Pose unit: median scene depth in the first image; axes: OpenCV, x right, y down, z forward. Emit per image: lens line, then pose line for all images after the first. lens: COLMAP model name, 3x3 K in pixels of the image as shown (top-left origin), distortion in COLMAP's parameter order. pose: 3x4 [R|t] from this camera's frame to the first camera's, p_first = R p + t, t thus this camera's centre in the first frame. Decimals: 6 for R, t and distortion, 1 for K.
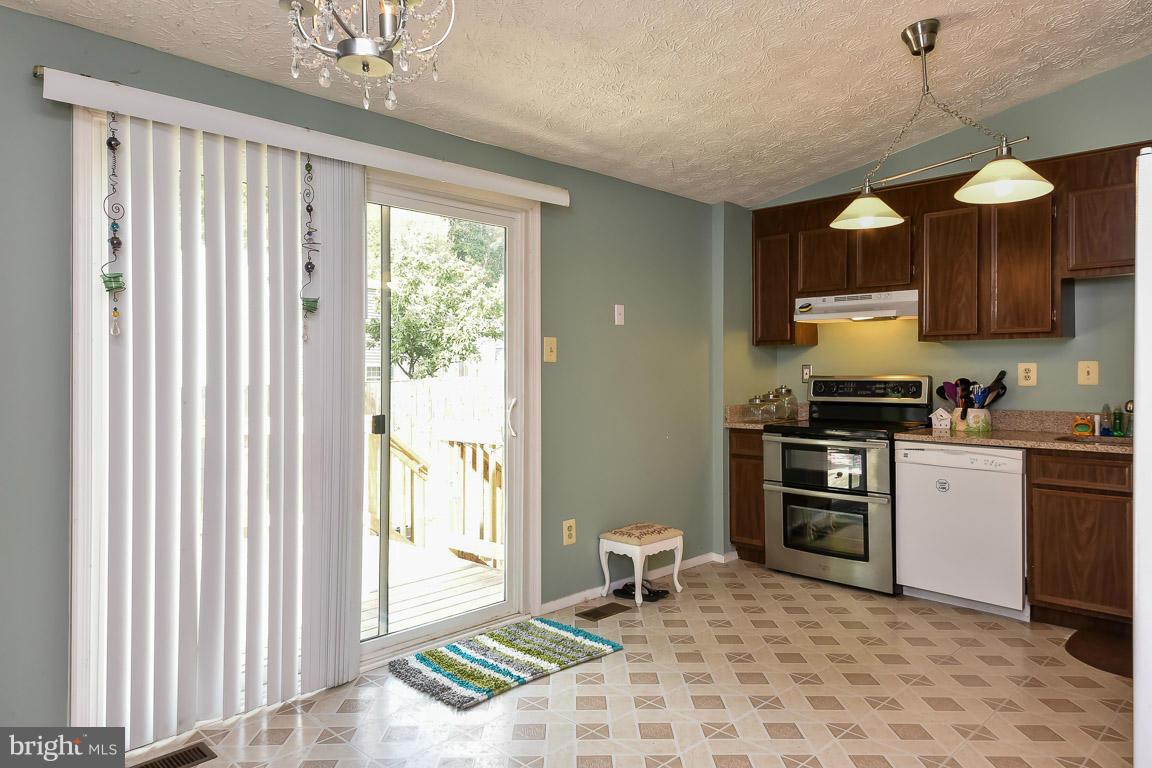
lens RADIAL K [[751.6, 0, 576.0], [0, 751.6, 384.0], [0, 0, 1]] dist [0.052871, 0.000545]
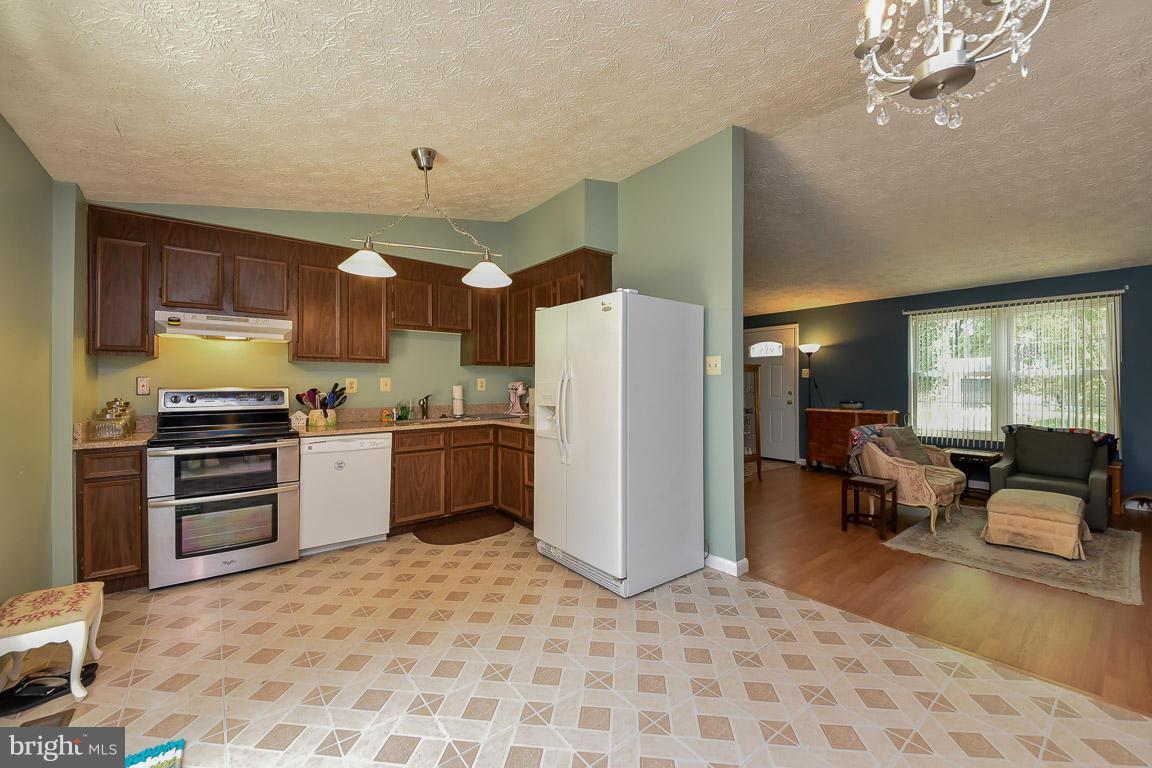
lens RADIAL K [[469.3, 0, 576.0], [0, 469.3, 384.0], [0, 0, 1]] dist [-0.000155, -0.000129]
pose [[0.085954, -0.003358, 0.996293, -0.362792], [0.012073, 0.999924, 0.002329, -0.013975], [-0.996226, 0.011828, 0.085988, 0.520352]]
